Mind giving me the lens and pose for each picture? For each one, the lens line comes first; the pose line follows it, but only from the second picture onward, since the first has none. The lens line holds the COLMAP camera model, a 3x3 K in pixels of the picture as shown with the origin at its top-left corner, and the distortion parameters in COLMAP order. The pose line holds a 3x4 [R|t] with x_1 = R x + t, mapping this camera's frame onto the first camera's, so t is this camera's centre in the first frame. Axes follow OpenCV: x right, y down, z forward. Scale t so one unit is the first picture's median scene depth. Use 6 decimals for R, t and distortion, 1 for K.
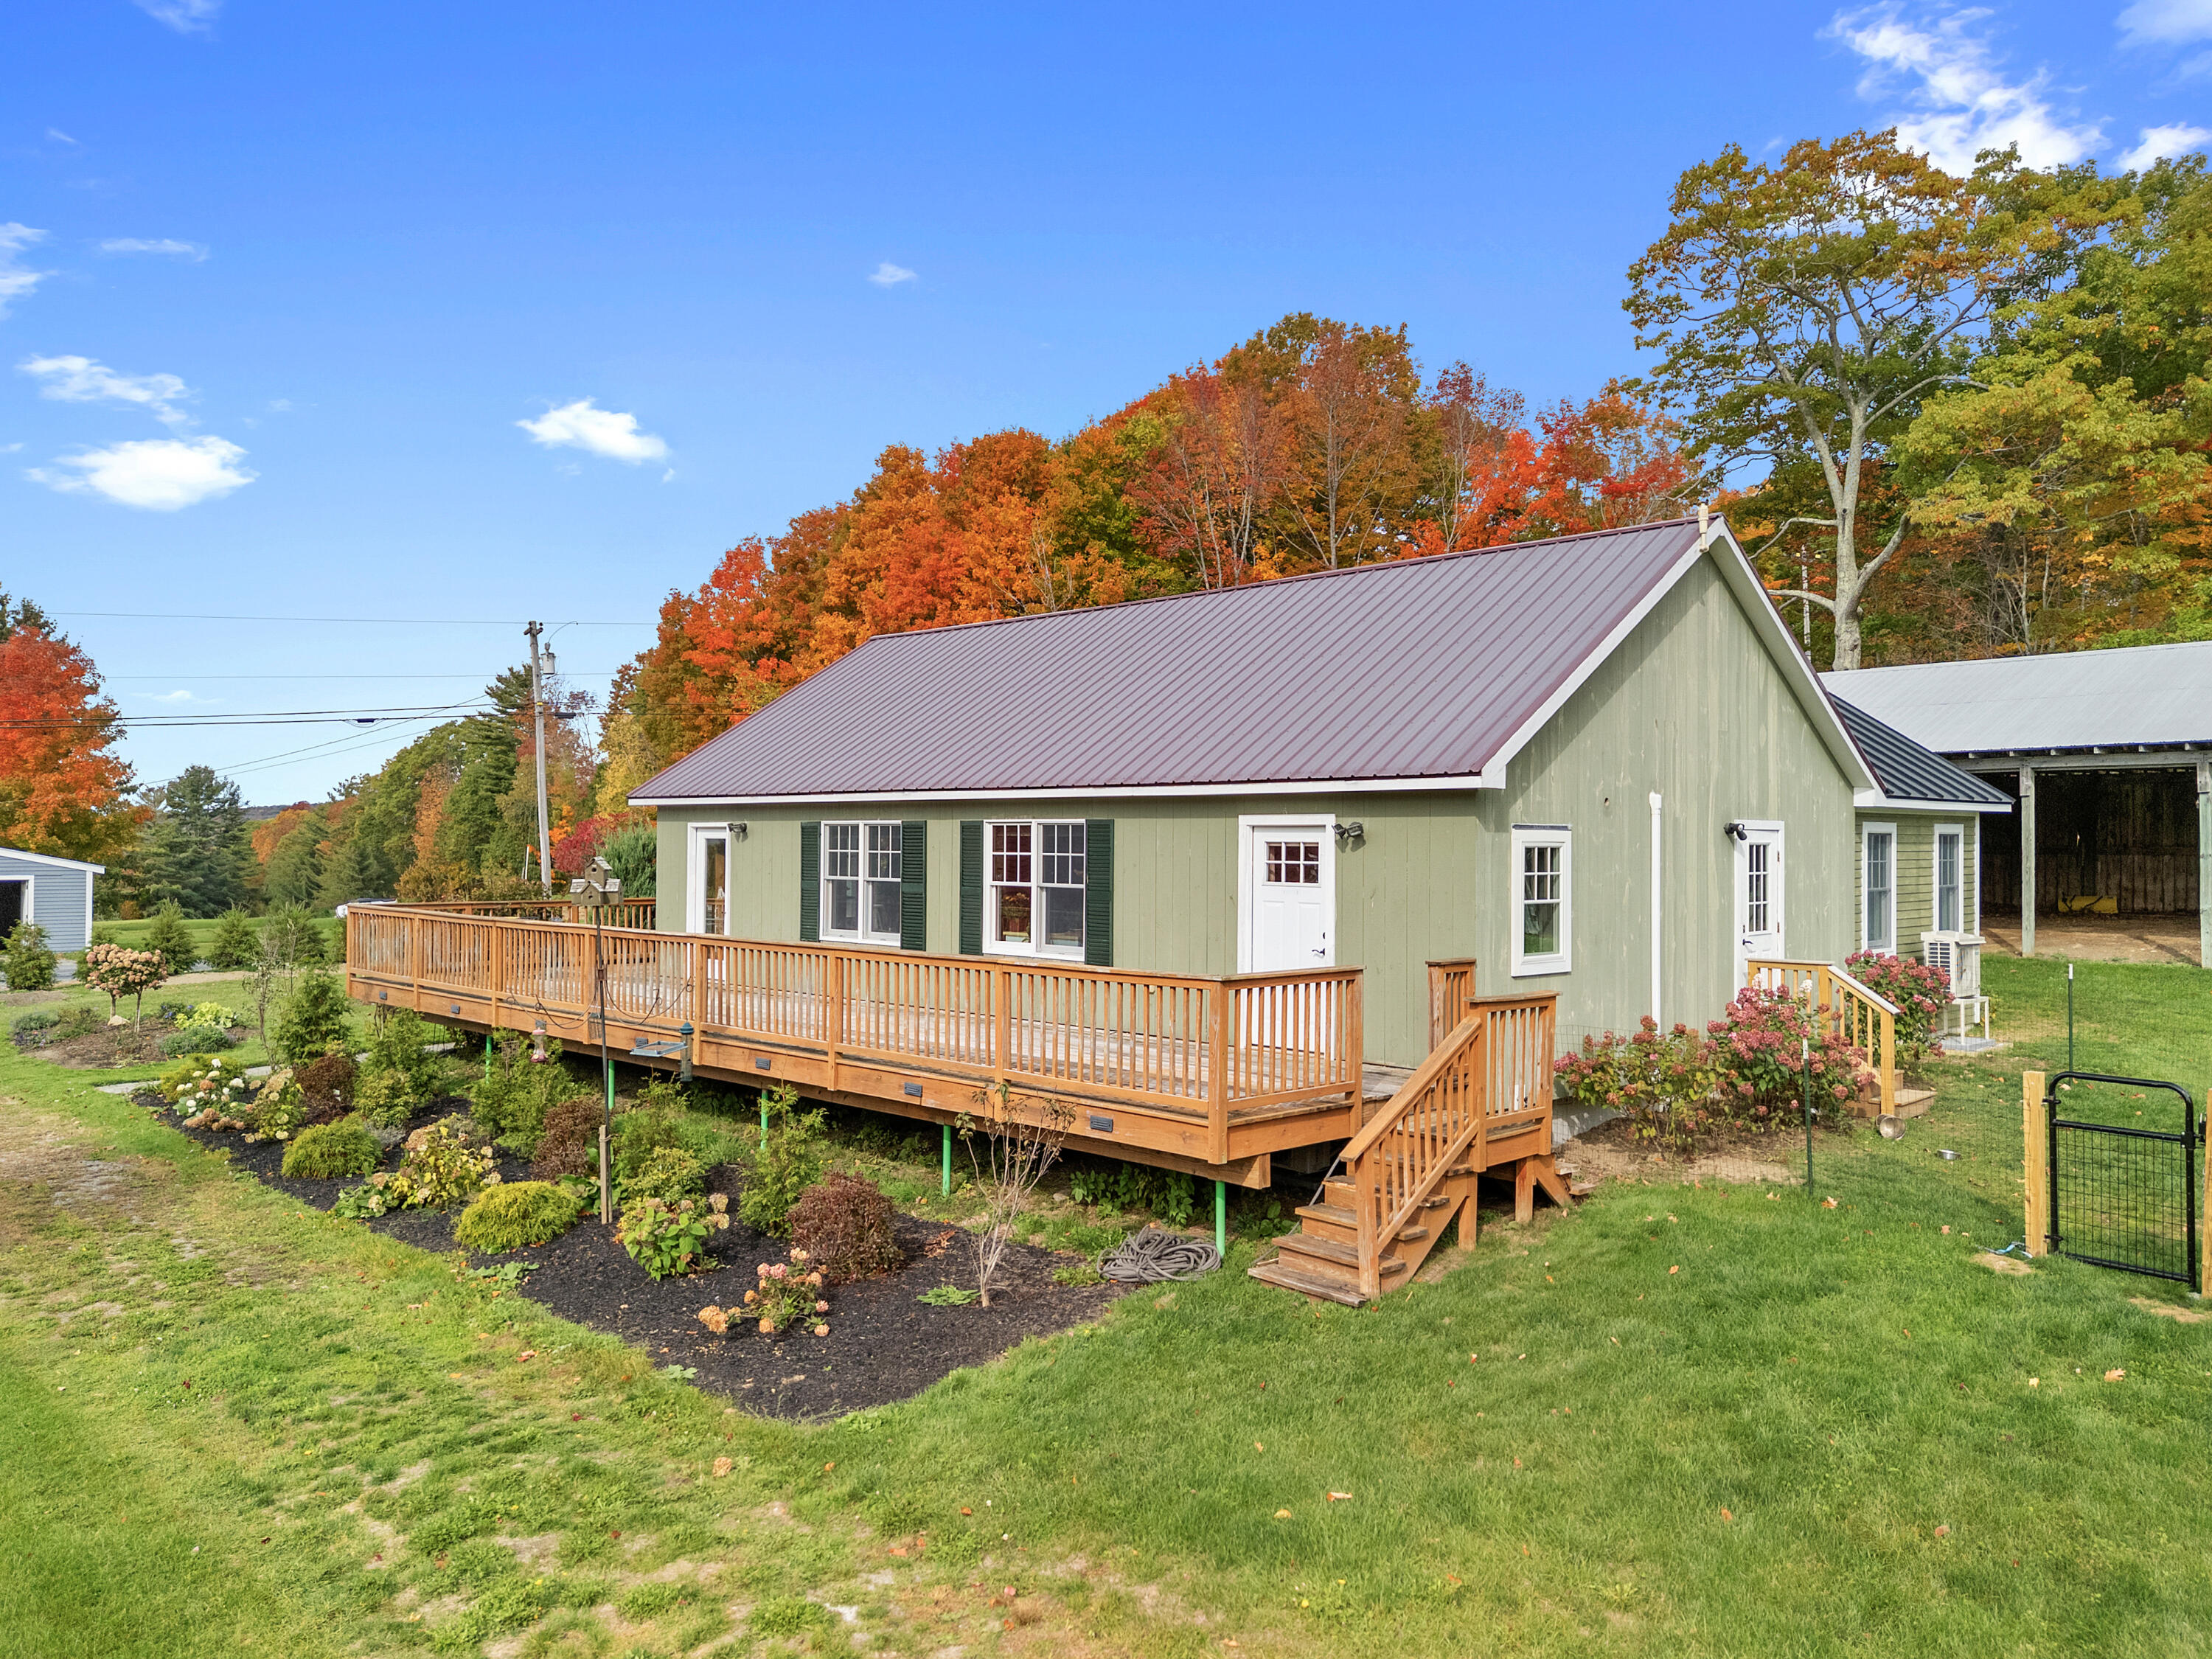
lens RADIAL K [[1623.6, 0, 1121.2], [0, 1623.6, 834.4], [0, 0, 1]] dist [0.086589, -0.092166]
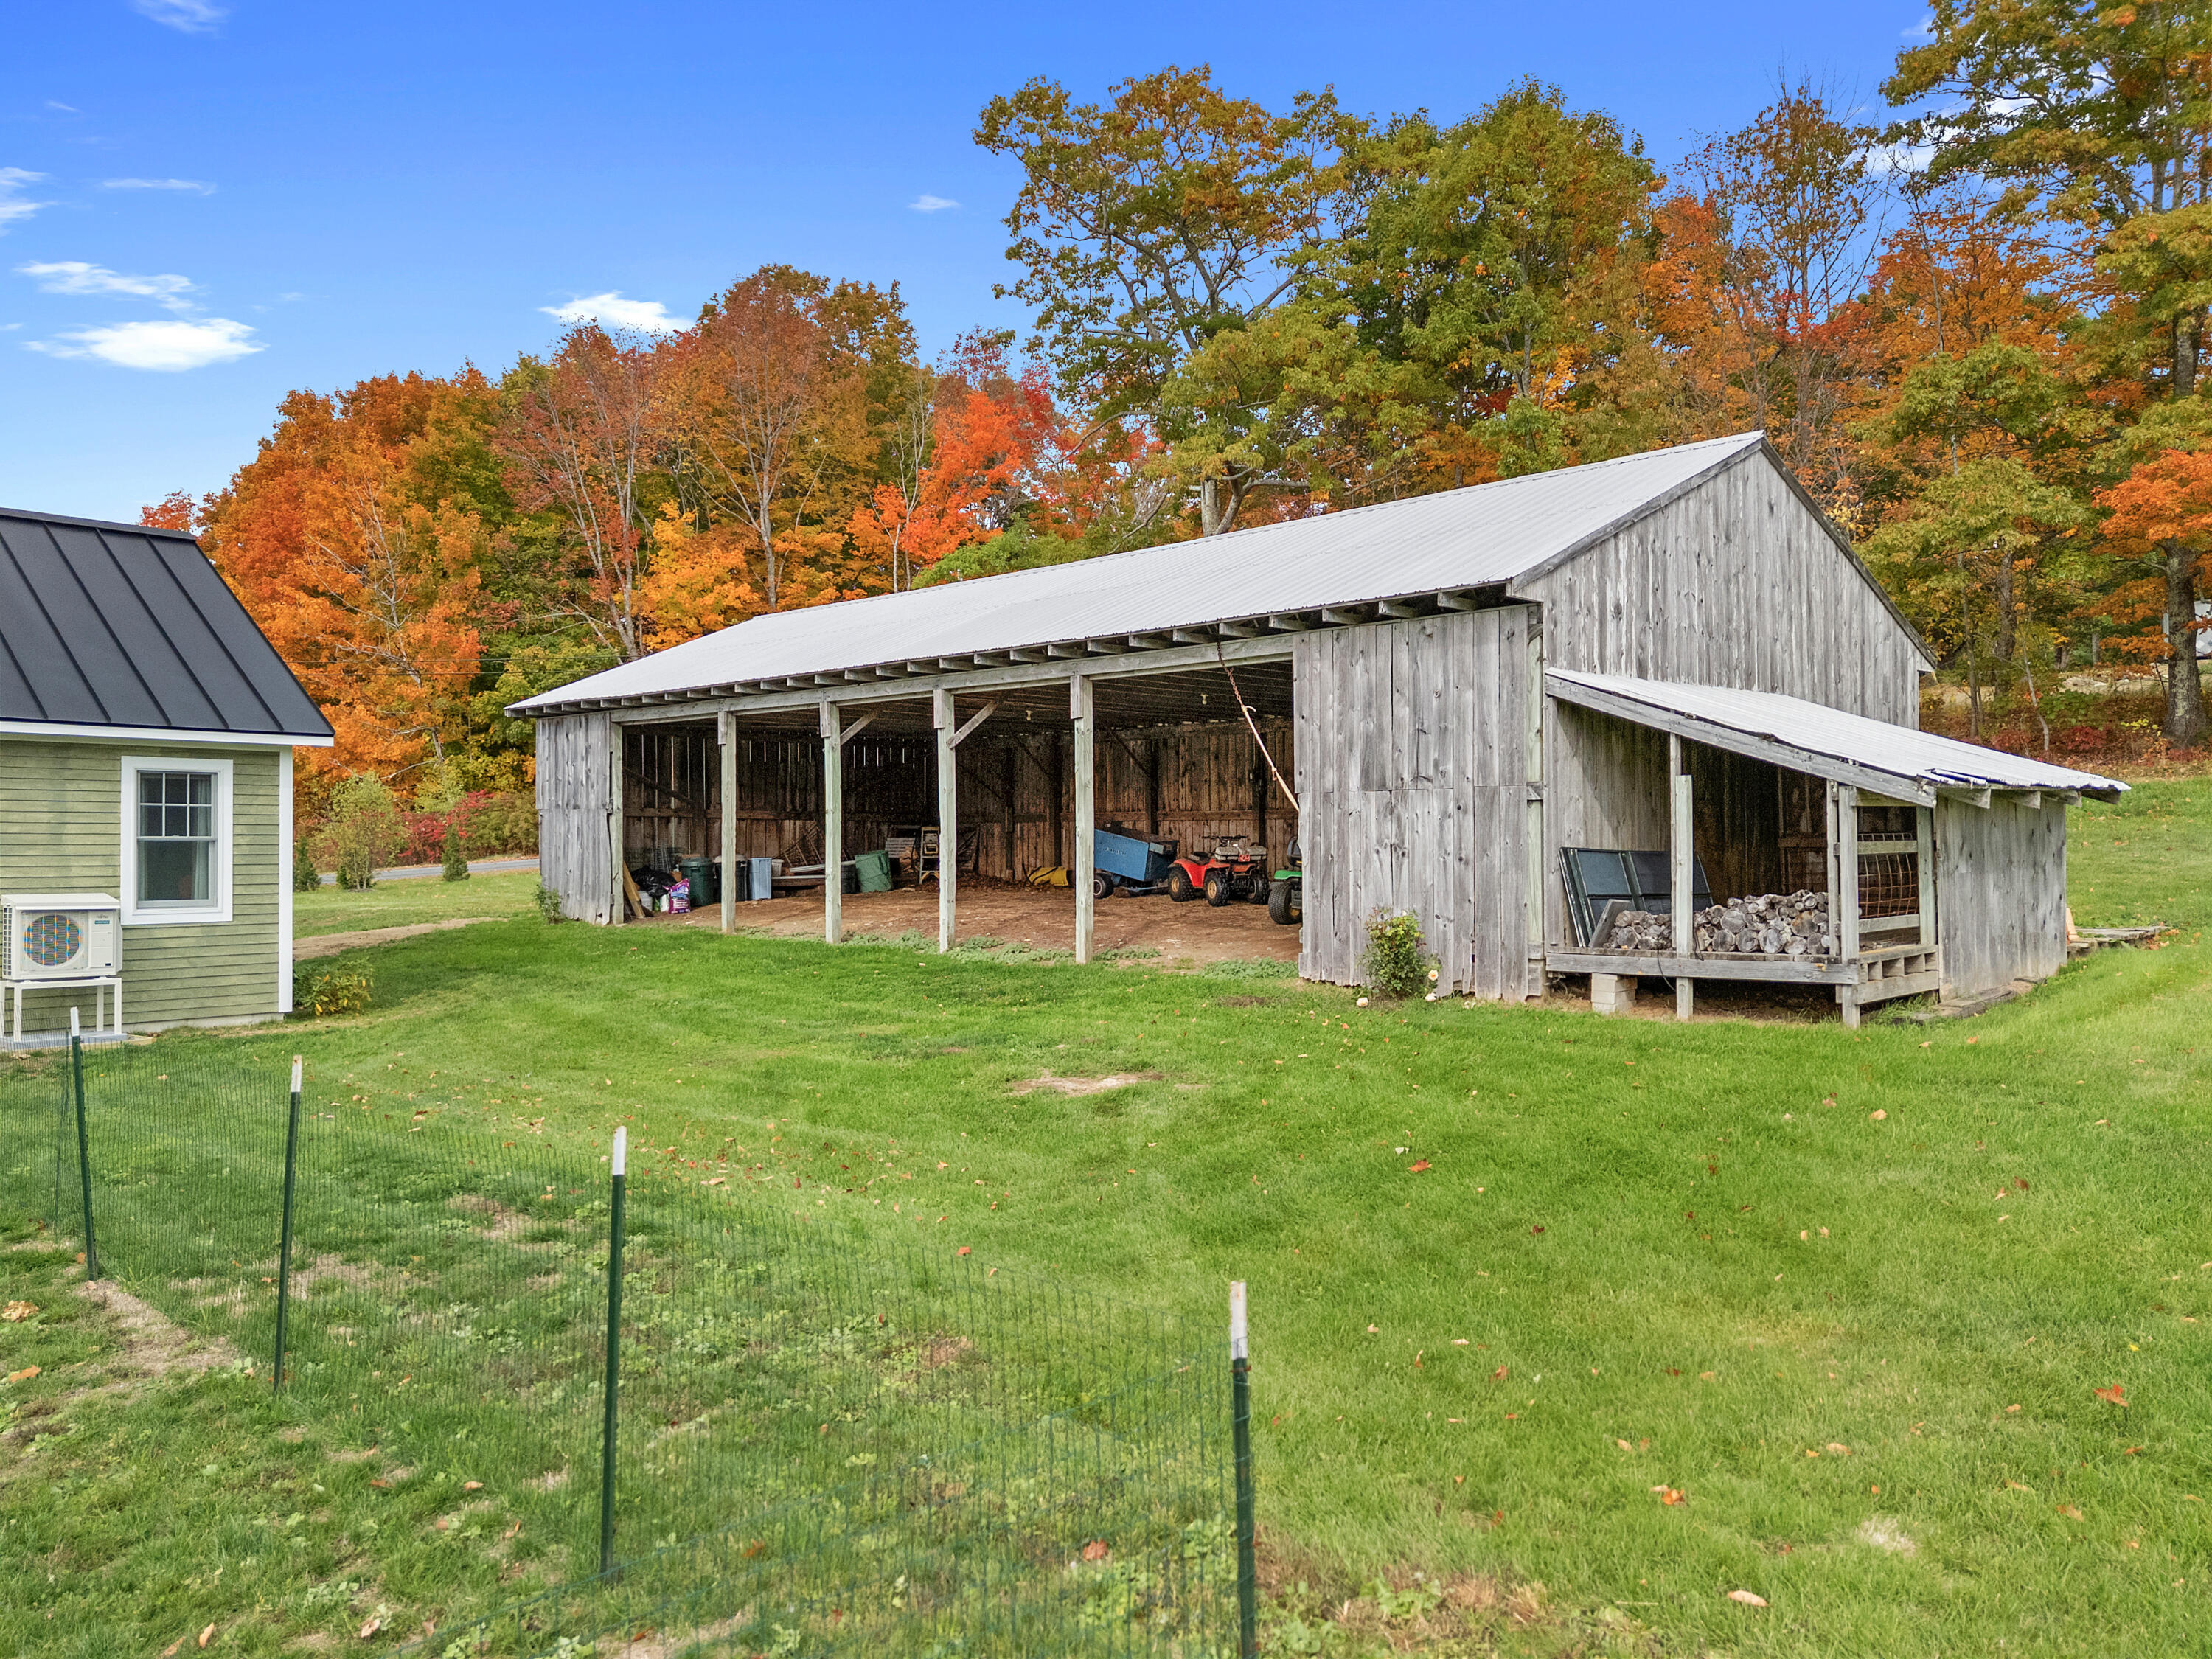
lens RADIAL K [[1623.6, 0, 1121.2], [0, 1623.6, 834.4], [0, 0, 1]] dist [0.086589, -0.092166]
pose [[0.996715, -0.000936, 0.080980, 0.396505], [0.000803, 0.999998, 0.001678, 0.012078], [-0.080982, -0.001608, 0.996714, 0.078650]]
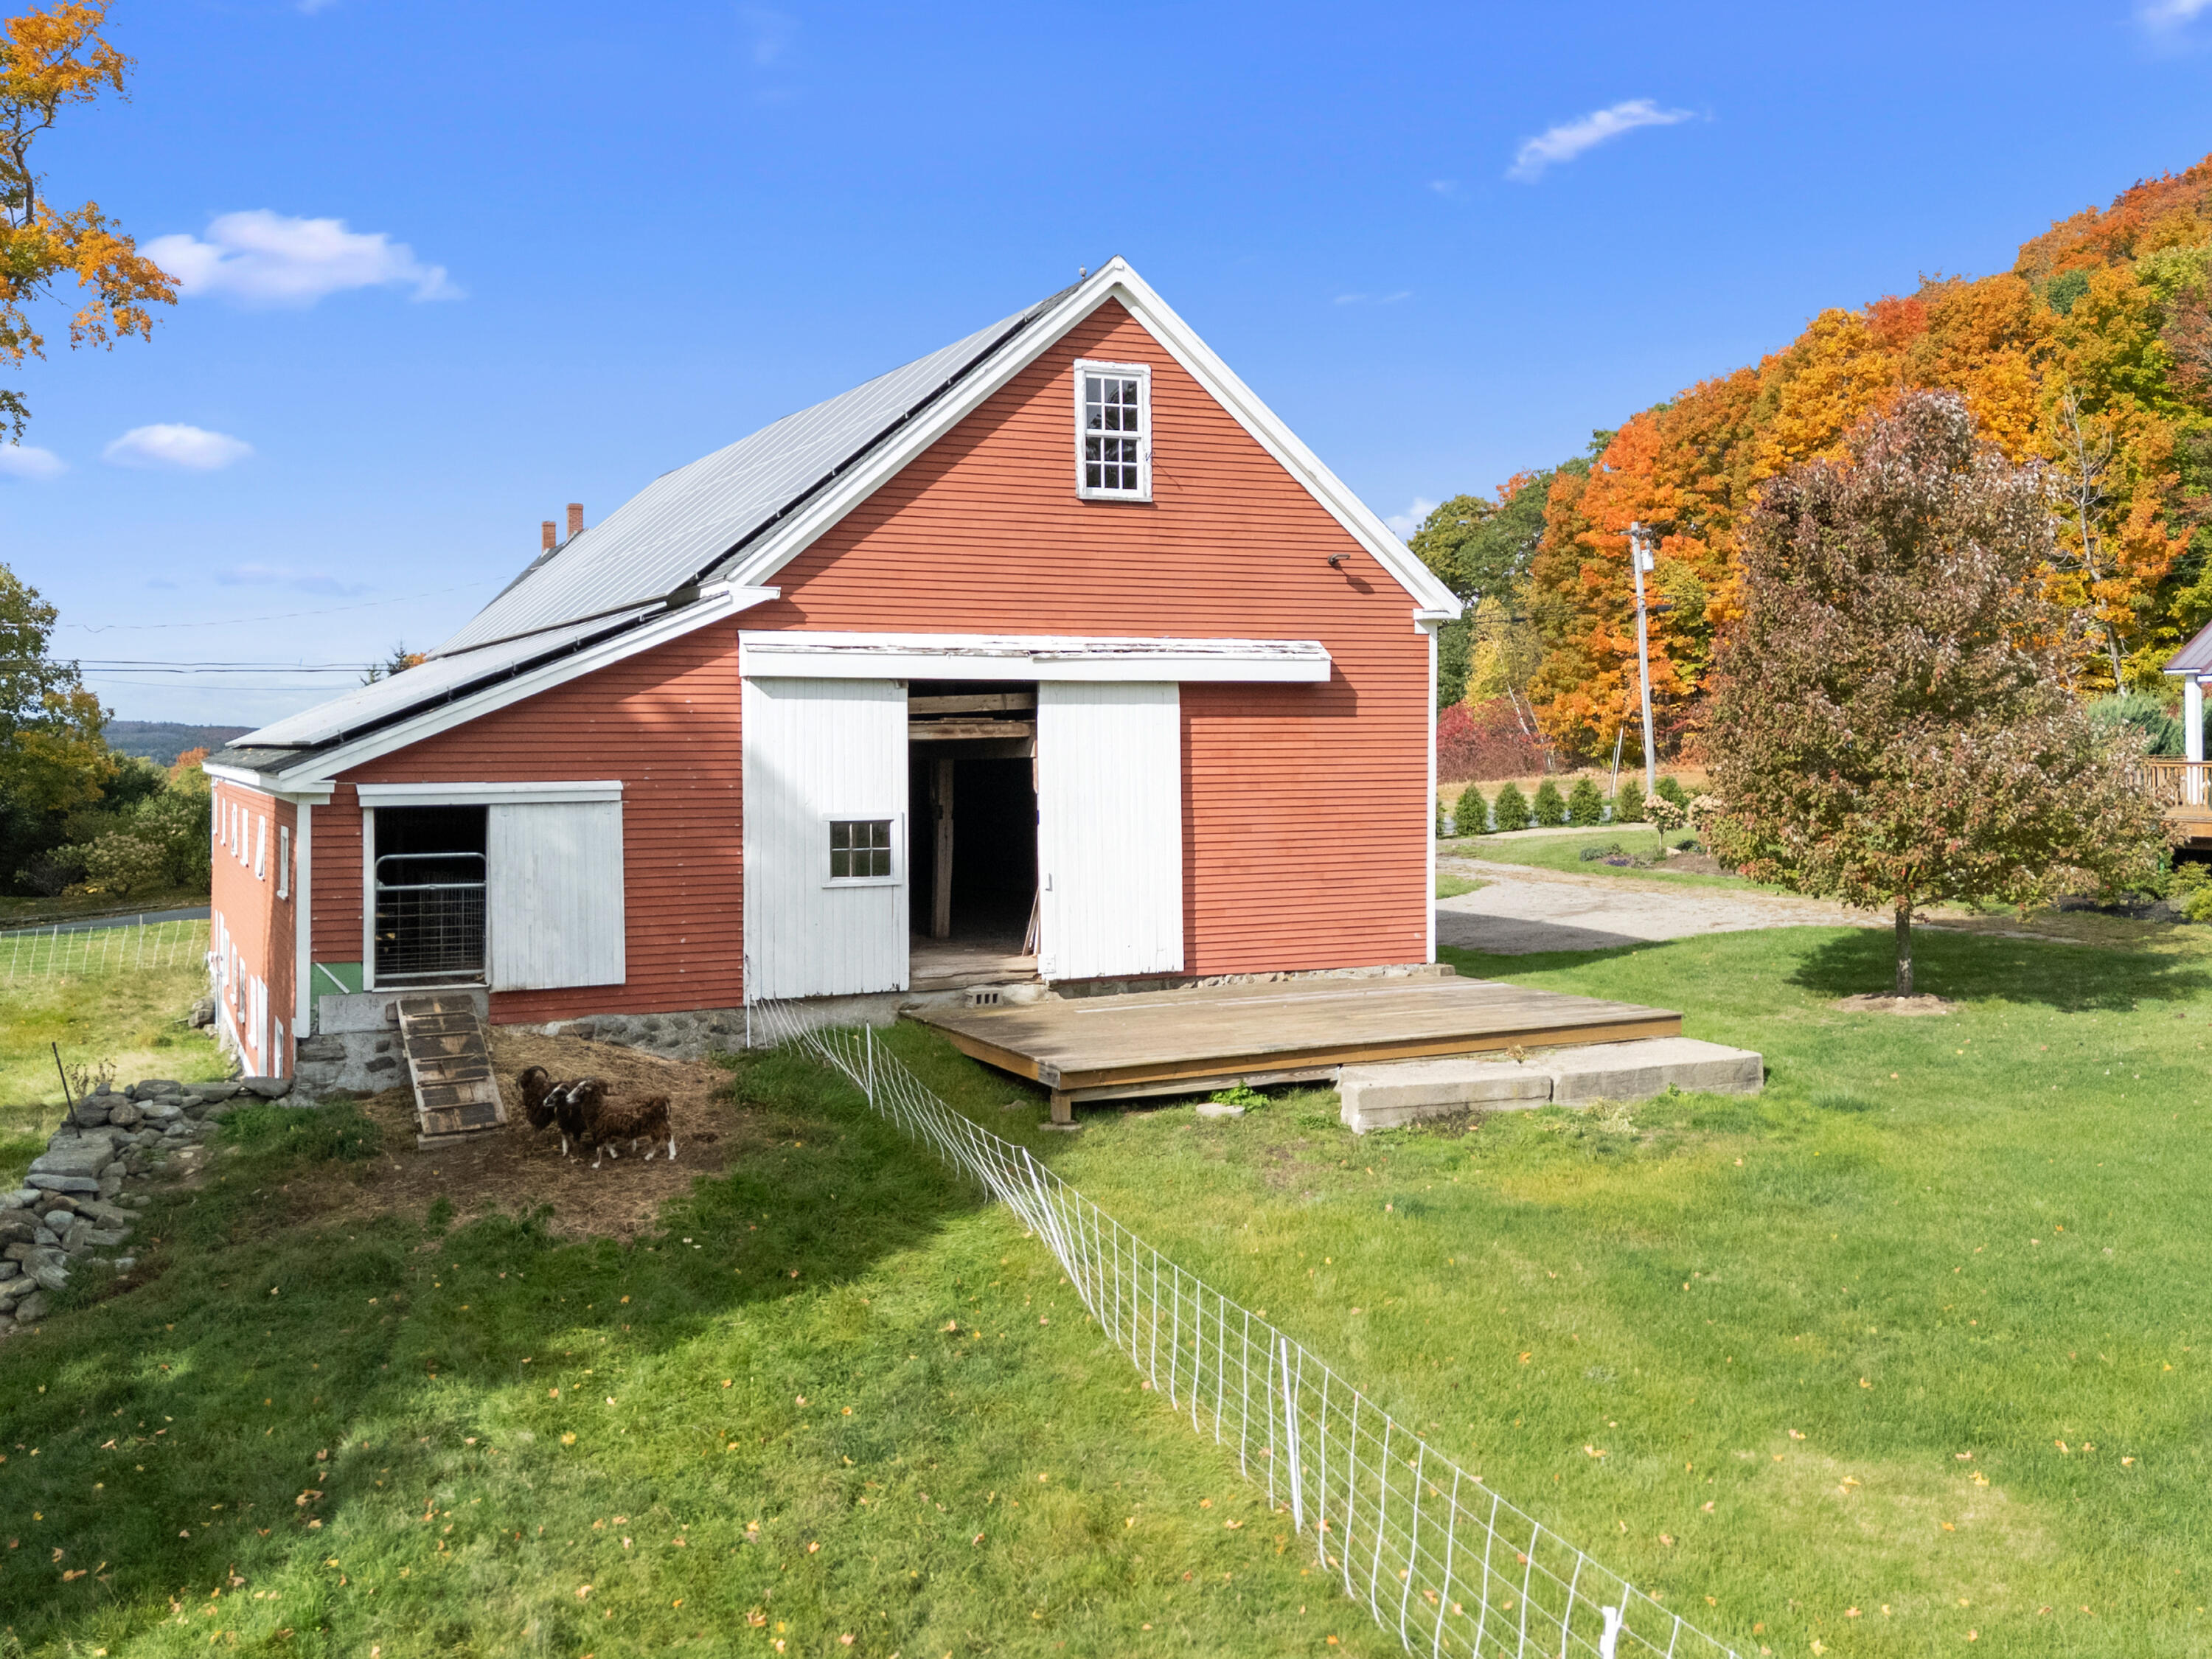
lens RADIAL K [[1940.7, 0, 1023.9], [0, 1940.7, 728.5], [0, 0, 1]] dist [0.076693, -0.092971]
pose [[0.937410, -0.015142, -0.347899, -0.304205], [0.015537, 0.999878, -0.001654, 0.003660], [0.347882, -0.003855, 0.937530, -0.383188]]
